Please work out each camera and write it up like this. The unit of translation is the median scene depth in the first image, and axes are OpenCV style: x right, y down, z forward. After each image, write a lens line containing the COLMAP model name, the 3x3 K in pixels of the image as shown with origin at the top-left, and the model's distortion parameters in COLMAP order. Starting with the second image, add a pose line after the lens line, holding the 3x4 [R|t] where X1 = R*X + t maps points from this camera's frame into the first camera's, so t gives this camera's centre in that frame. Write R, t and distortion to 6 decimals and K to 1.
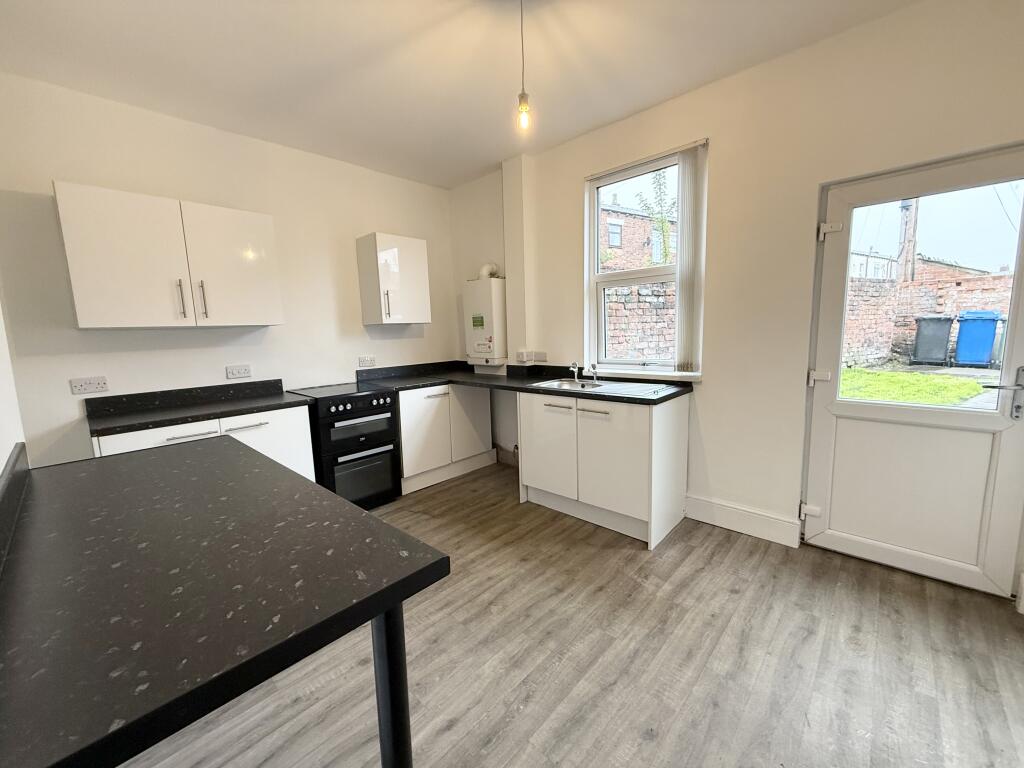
lens RADIAL K [[409.0, 0, 511.5], [0, 409.0, 384.6], [0, 0, 1]] dist [0.000349, 0.000052]
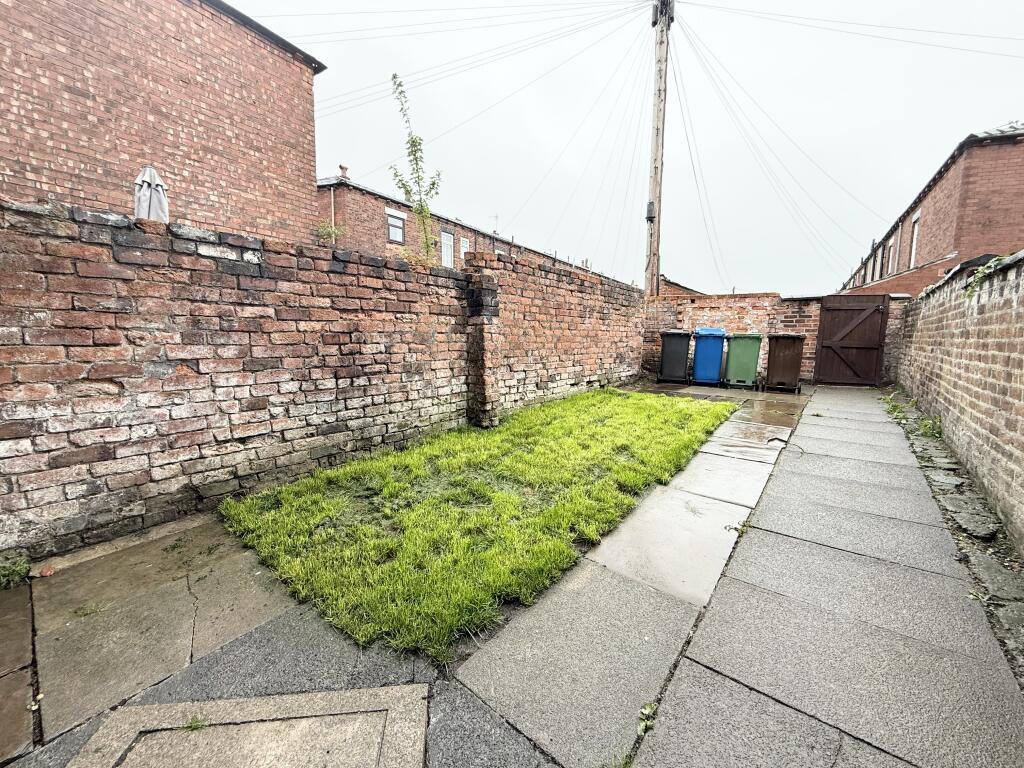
lens RADIAL K [[409.0, 0, 512.4], [0, 409.0, 383.6], [0, 0, 1]] dist [0.000349, 0.000052]
pose [[0.910602, -0.004739, 0.413257, 0.303177], [0.016713, 0.999539, -0.025365, -0.030149], [-0.412946, 0.030005, 0.910261, 0.303966]]
